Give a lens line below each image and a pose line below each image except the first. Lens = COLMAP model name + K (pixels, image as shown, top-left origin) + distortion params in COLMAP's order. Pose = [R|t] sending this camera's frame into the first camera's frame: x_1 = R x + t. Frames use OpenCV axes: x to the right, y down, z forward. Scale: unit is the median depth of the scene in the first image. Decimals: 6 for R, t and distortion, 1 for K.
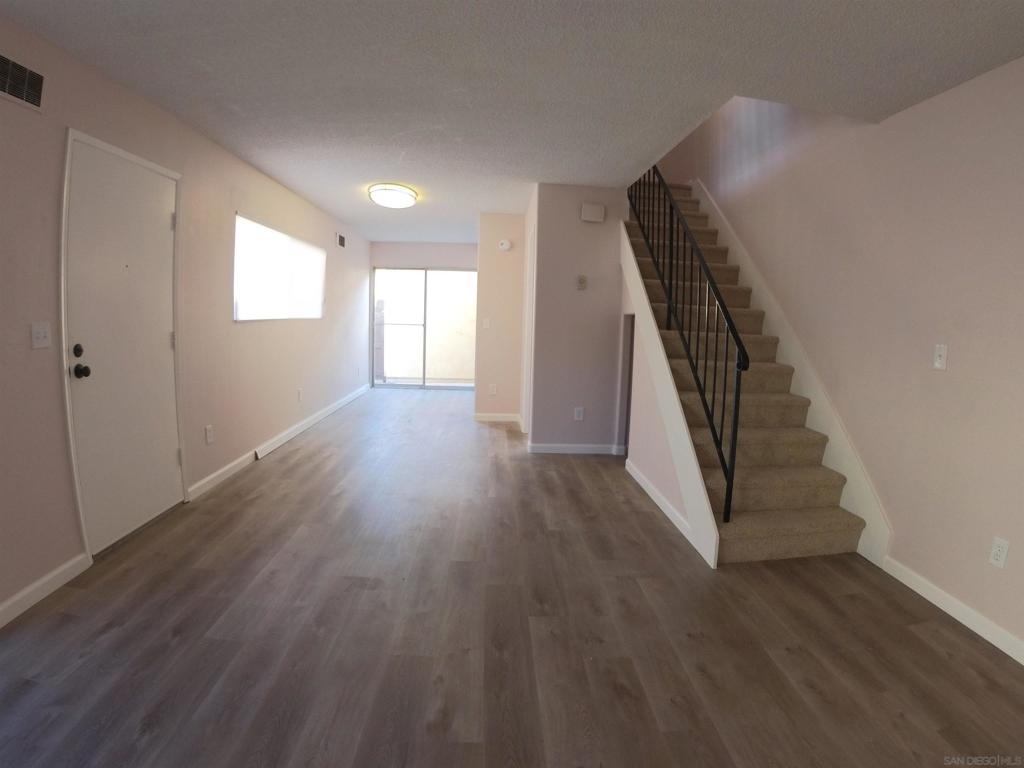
lens RADIAL K [[536.2, 0, 512.0], [0, 536.2, 384.0], [0, 0, 1]] dist [-0.198386, 0.036086]
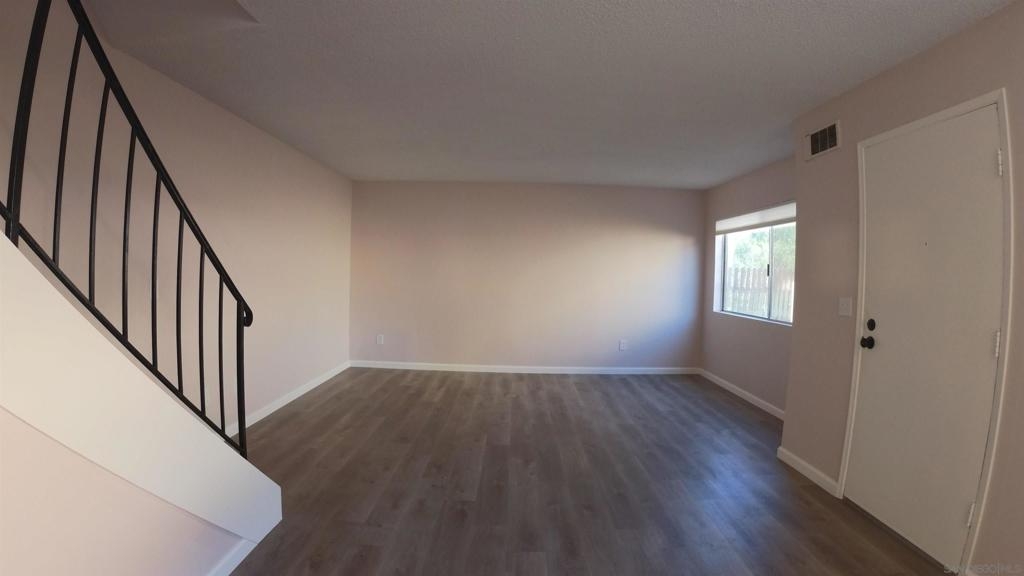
lens RADIAL K [[518.4, 0, 512.0], [0, 518.4, 288.0], [0, 0, 1]] dist [-0.147018, 0.000085]
pose [[-0.997504, -0.053867, 0.045658, -0.060128], [-0.045935, 0.986079, 0.159804, -0.200353], [-0.053631, 0.157308, -0.986092, 1.408683]]
